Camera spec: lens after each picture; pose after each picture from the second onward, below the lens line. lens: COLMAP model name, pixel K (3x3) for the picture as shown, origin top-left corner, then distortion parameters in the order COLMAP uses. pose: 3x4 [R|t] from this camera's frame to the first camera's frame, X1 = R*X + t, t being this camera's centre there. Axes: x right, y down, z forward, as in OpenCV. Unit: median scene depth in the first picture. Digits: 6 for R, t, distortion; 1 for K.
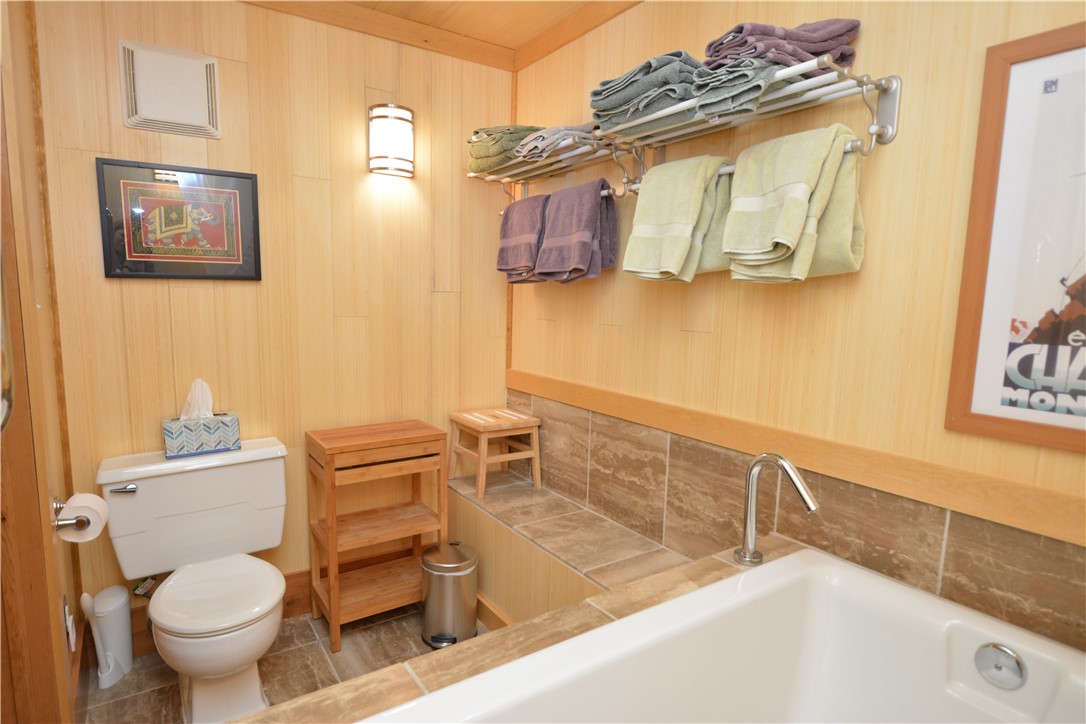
lens RADIAL K [[586.3, 0, 540.9], [0, 586.3, 364.1], [0, 0, 1]] dist [0.001080, -0.000368]
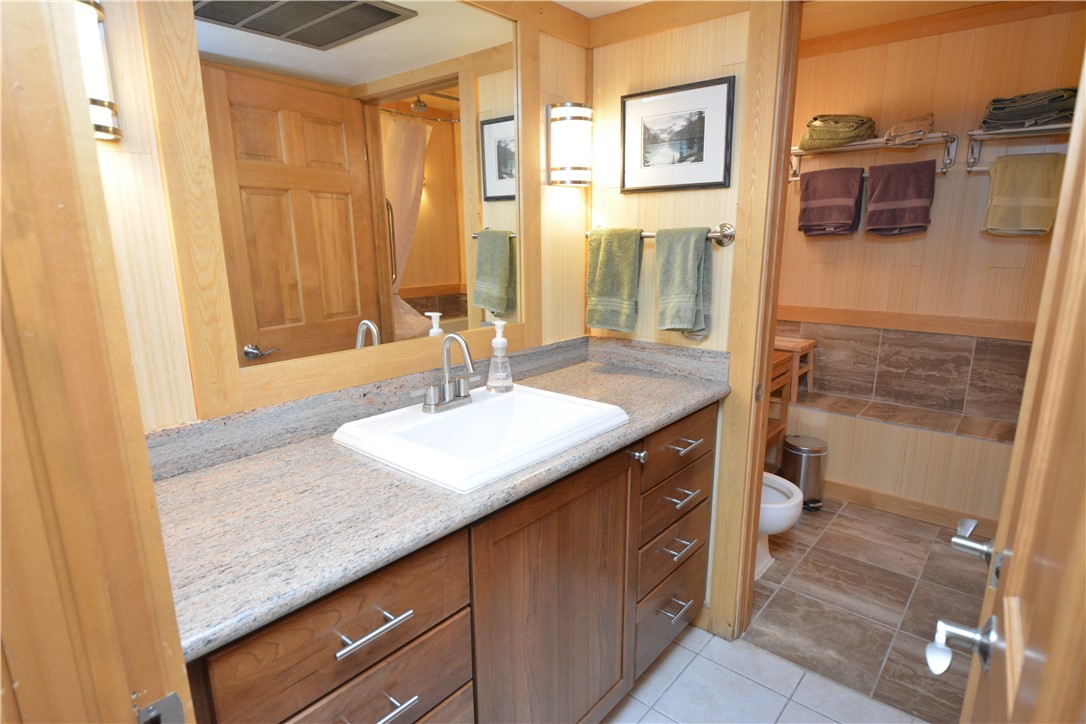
lens RADIAL K [[586.3, 0, 545.0], [0, 586.3, 364.0], [0, 0, 1]] dist [0.001080, -0.000368]
pose [[0.963063, -0.095509, 0.251768, -1.103142], [0.067072, 0.990599, 0.119223, -0.060128], [-0.260789, -0.097933, 0.960416, -0.130025]]
